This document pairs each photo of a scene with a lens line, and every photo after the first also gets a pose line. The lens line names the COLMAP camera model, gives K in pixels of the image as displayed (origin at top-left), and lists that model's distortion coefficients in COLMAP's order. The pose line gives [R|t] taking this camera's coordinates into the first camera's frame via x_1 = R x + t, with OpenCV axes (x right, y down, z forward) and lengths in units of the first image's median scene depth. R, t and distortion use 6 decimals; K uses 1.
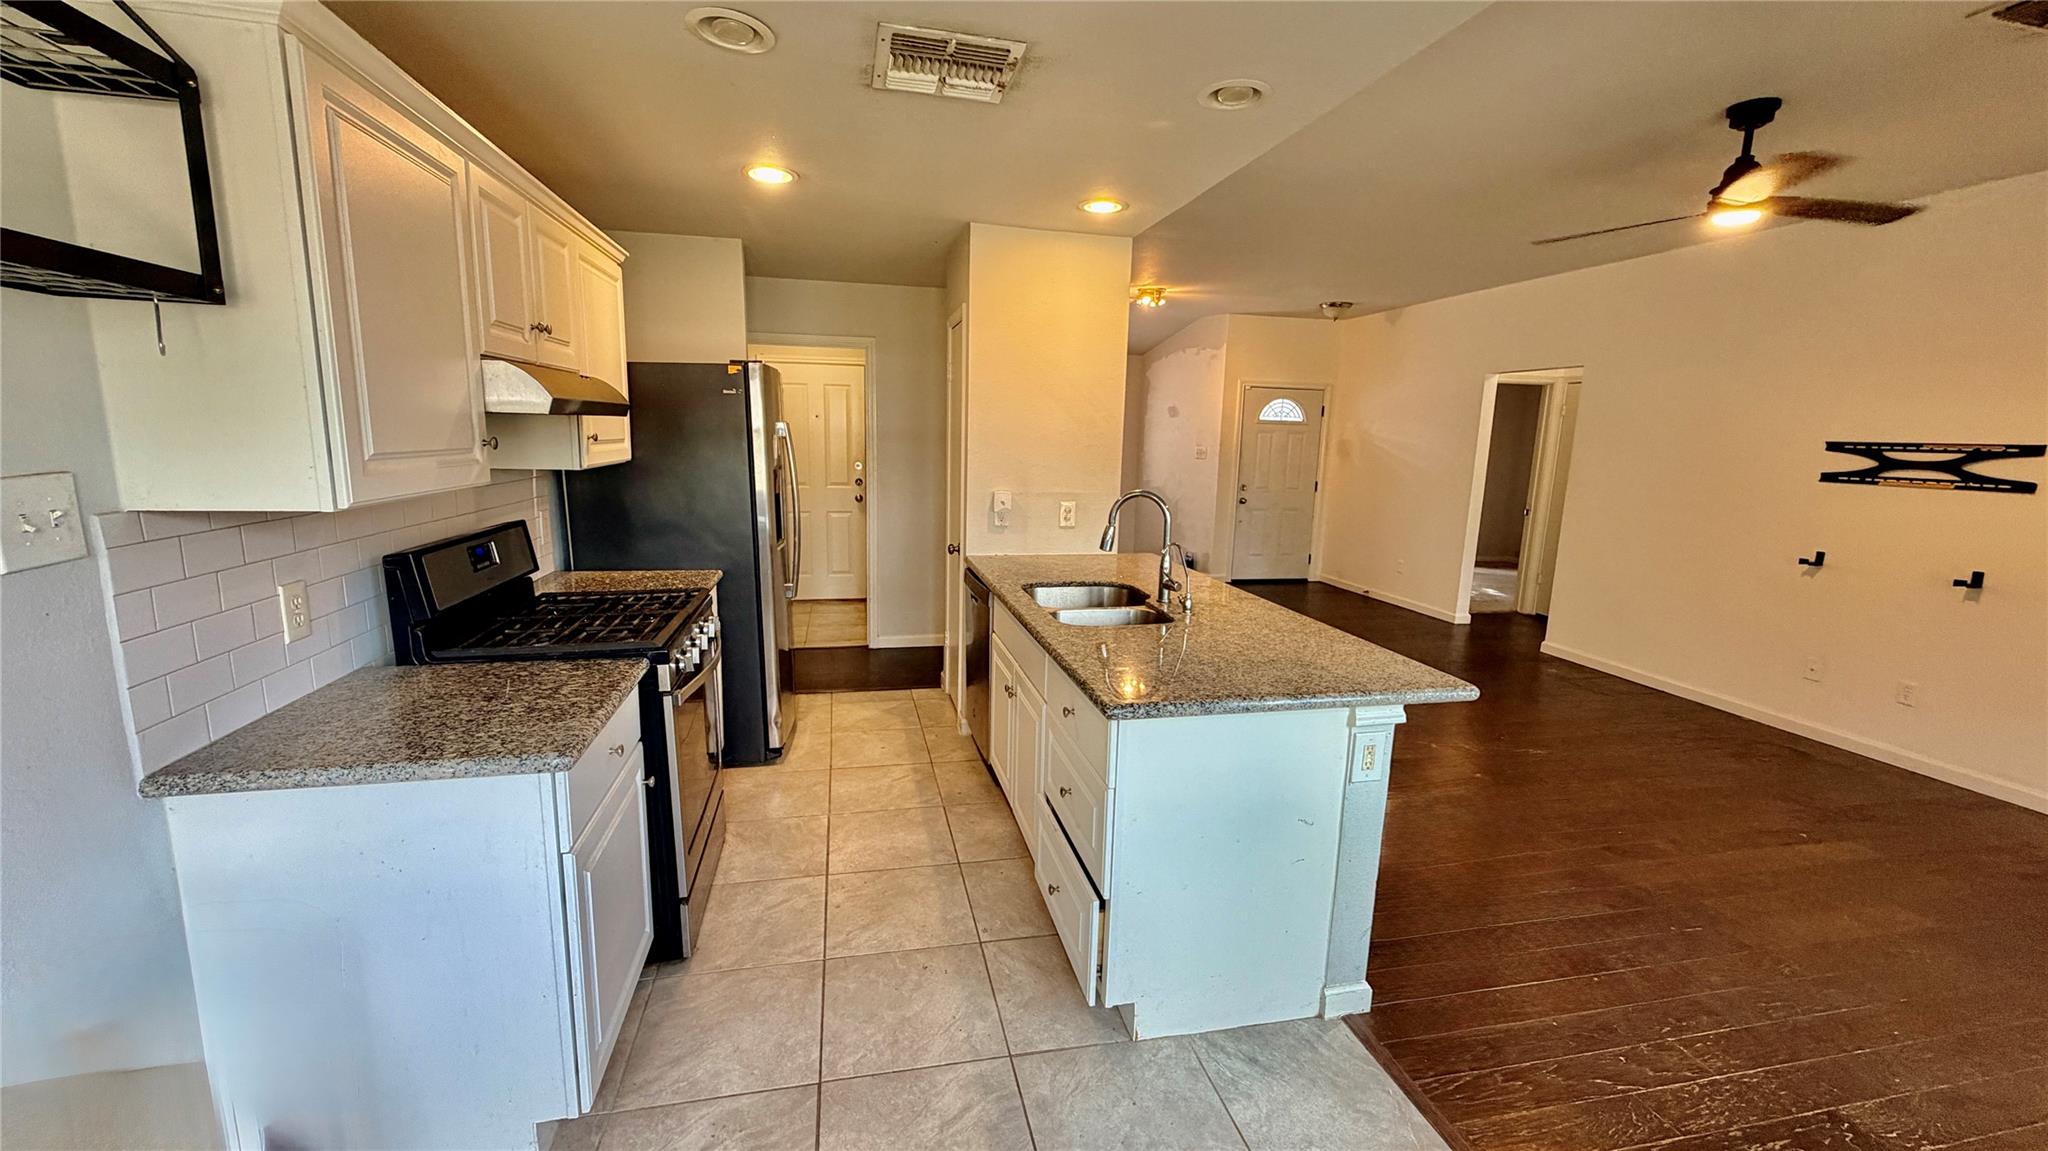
lens RADIAL K [[814.8, 0, 1021.4], [0, 814.8, 574.1], [0, 0, 1]] dist [0.000999, 0.000018]
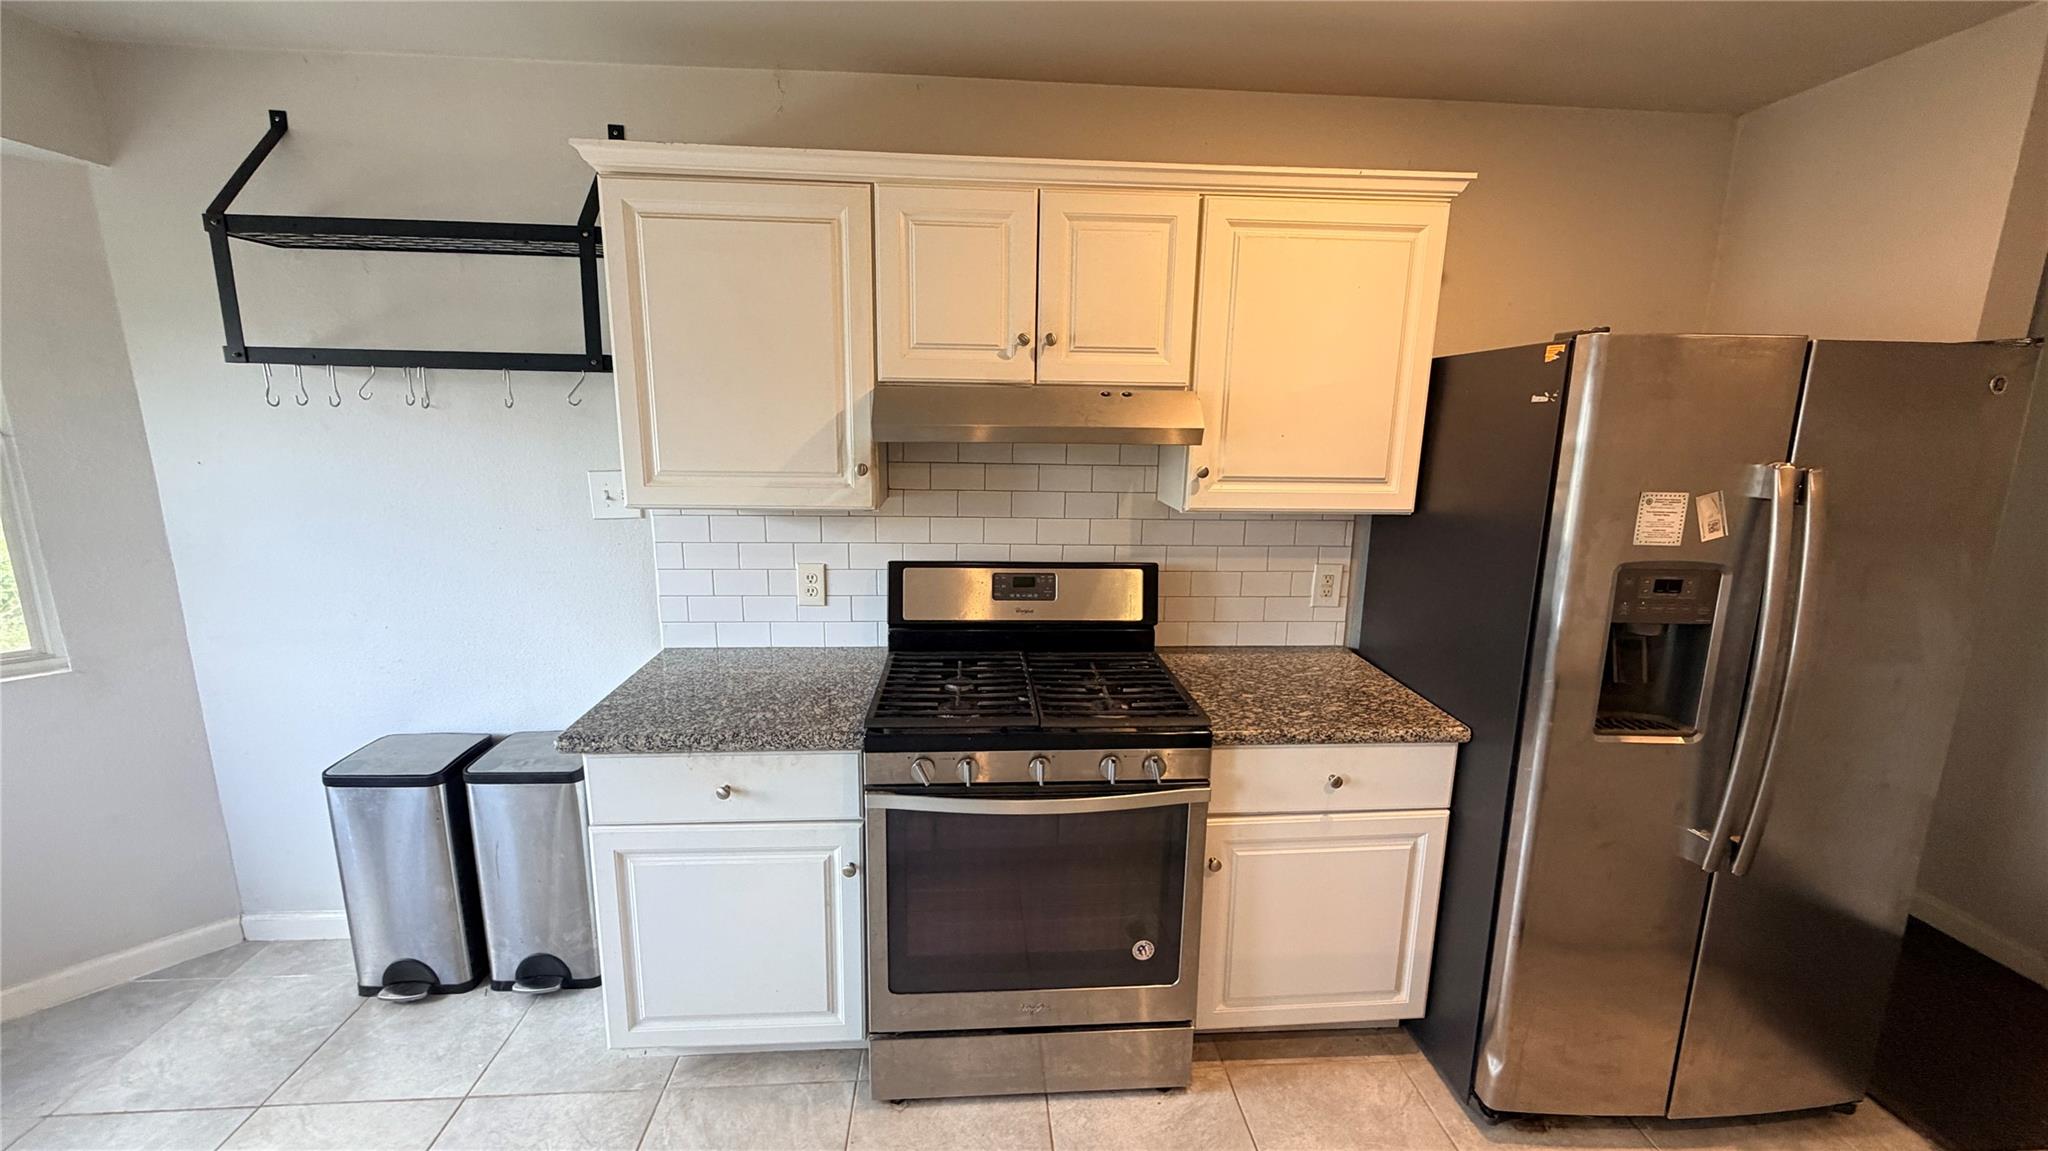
lens RADIAL K [[814.8, 0, 1021.4], [0, 814.8, 574.1], [0, 0, 1]] dist [0.000999, 0.000018]
pose [[-0.146057, 0.174448, -0.973774, 0.160512], [-0.191526, 0.960720, 0.200837, -0.135348], [0.970559, 0.215837, -0.106908, 0.649417]]
